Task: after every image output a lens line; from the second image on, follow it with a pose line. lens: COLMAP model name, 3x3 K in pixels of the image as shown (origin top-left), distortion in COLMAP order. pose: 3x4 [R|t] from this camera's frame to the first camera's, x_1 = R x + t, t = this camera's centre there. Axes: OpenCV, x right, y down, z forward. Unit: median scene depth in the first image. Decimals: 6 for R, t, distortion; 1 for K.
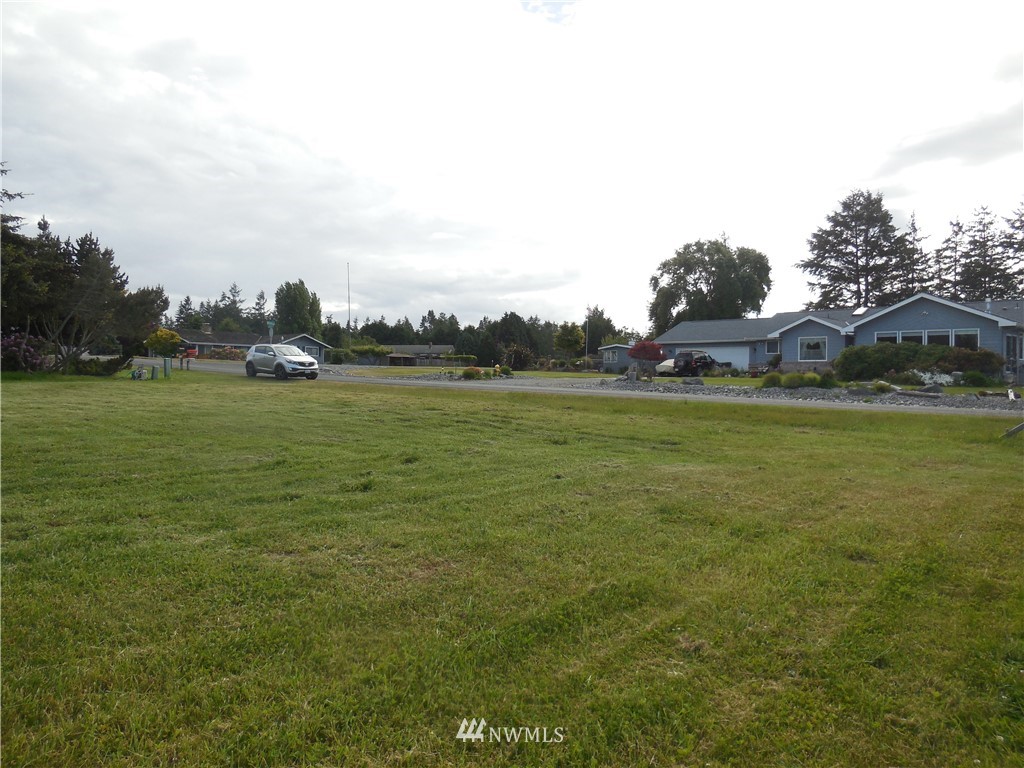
lens RADIAL K [[785.0, 0, 494.0], [0, 785.0, 390.9], [0, 0, 1]] dist [0.006357, -0.015299]
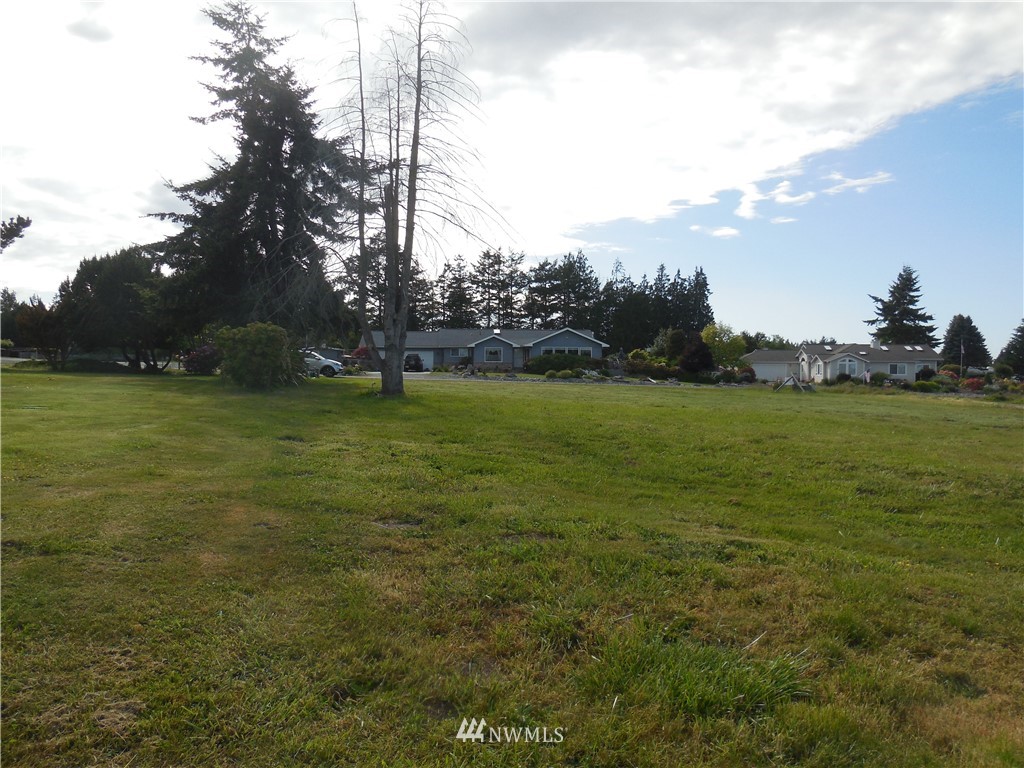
lens RADIAL K [[785.0, 0, 512.7], [0, 785.0, 387.1], [0, 0, 1]] dist [0.006357, -0.015299]
pose [[0.661554, -0.020219, 0.749625, -0.392923], [0.011346, 0.999792, 0.016954, -0.005874], [-0.749812, -0.002711, 0.661646, -0.063031]]
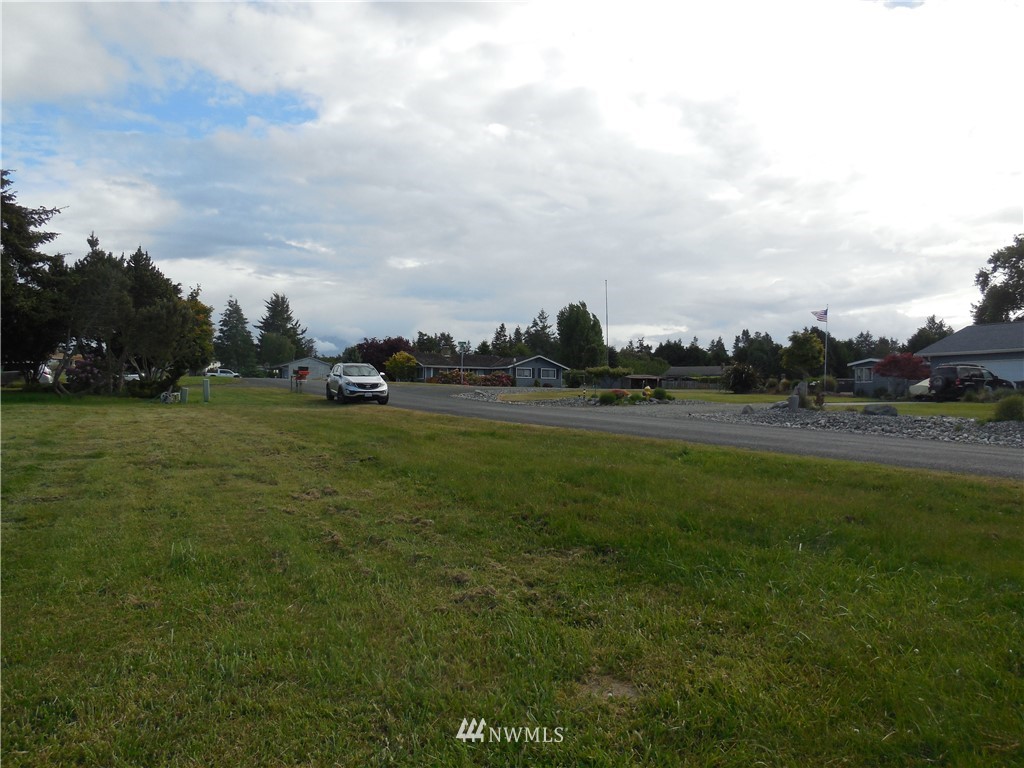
lens RADIAL K [[785.0, 0, 506.3], [0, 785.0, 378.2], [0, 0, 1]] dist [0.006357, -0.015299]
pose [[0.921276, -0.008838, -0.388810, 0.080195], [-0.008968, 0.998993, -0.043957, -0.002293], [0.388807, 0.043983, 0.920269, 0.098909]]
